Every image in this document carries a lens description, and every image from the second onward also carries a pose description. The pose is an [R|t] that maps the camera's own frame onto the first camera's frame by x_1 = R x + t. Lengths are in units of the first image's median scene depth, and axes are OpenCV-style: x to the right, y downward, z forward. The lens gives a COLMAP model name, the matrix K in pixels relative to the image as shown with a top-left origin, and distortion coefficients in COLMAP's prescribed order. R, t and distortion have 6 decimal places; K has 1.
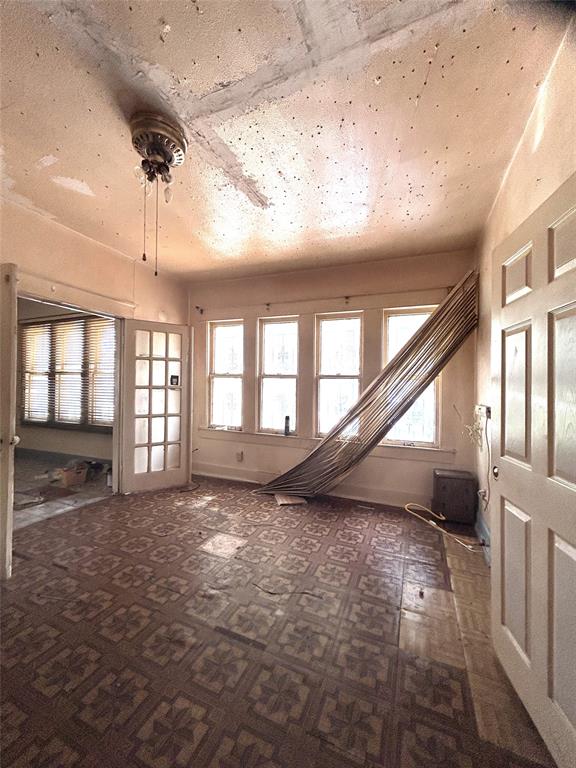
lens RADIAL K [[310.3, 0, 287.7], [0, 310.3, 381.7], [0, 0, 1]] dist [0.000447, -0.000382]
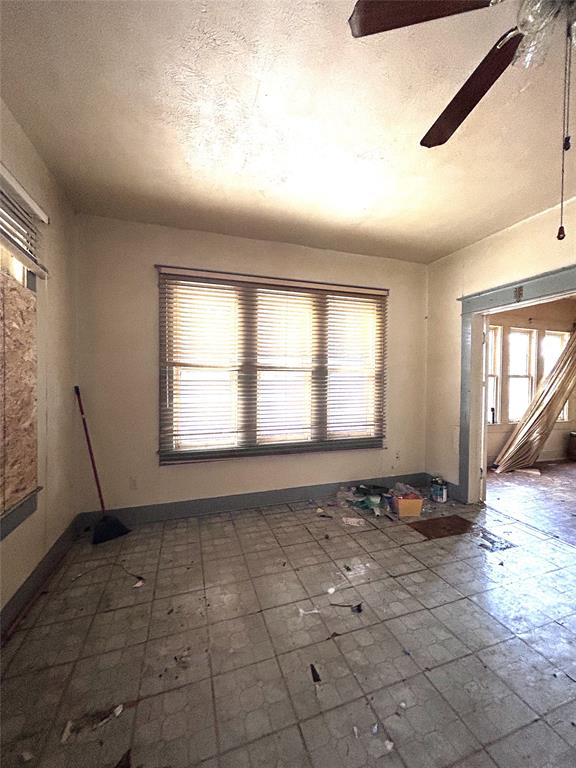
lens RADIAL K [[310.3, 0, 289.8], [0, 310.3, 381.1], [0, 0, 1]] dist [0.000447, -0.000382]
pose [[0.749067, -0.012685, 0.662373, -1.131524], [-0.008257, 0.999560, 0.028480, -0.020407], [-0.662443, -0.026803, 0.748633, 0.488507]]
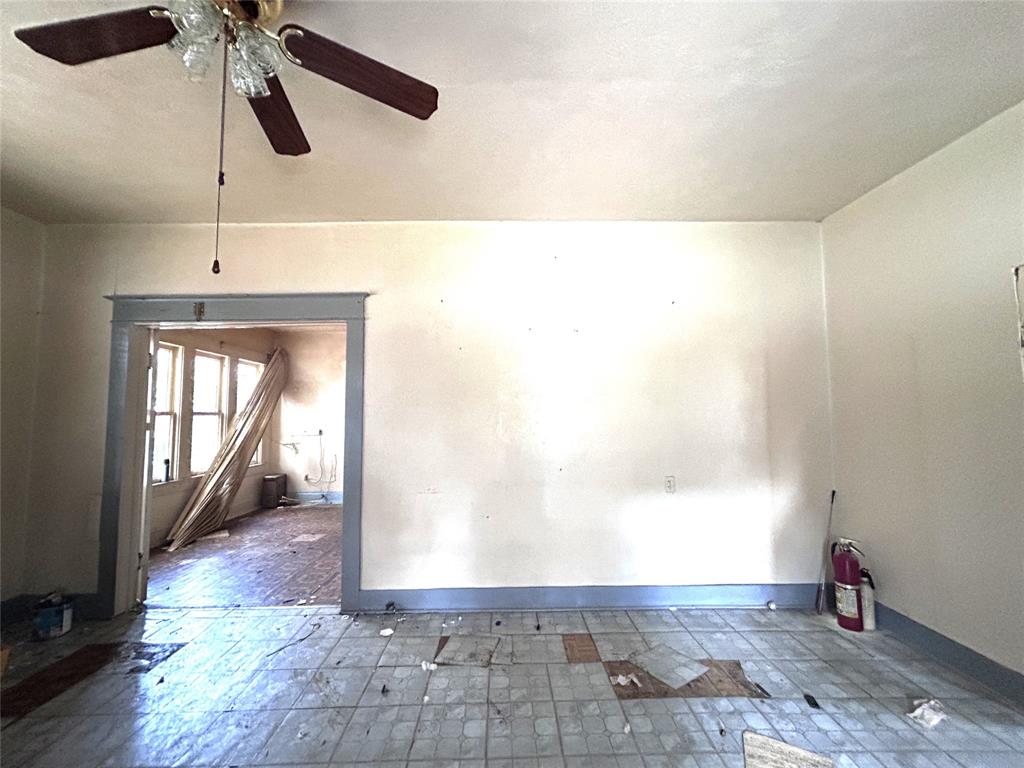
lens RADIAL K [[413.7, 0, 511.6], [0, 413.7, 382.8], [0, 0, 1]] dist [0.000447, -0.000382]
pose [[-0.394890, 0.057219, 0.916945, -1.159903], [-0.004462, 0.997927, -0.064194, -0.026352], [-0.918718, -0.029441, -0.393816, 0.459050]]
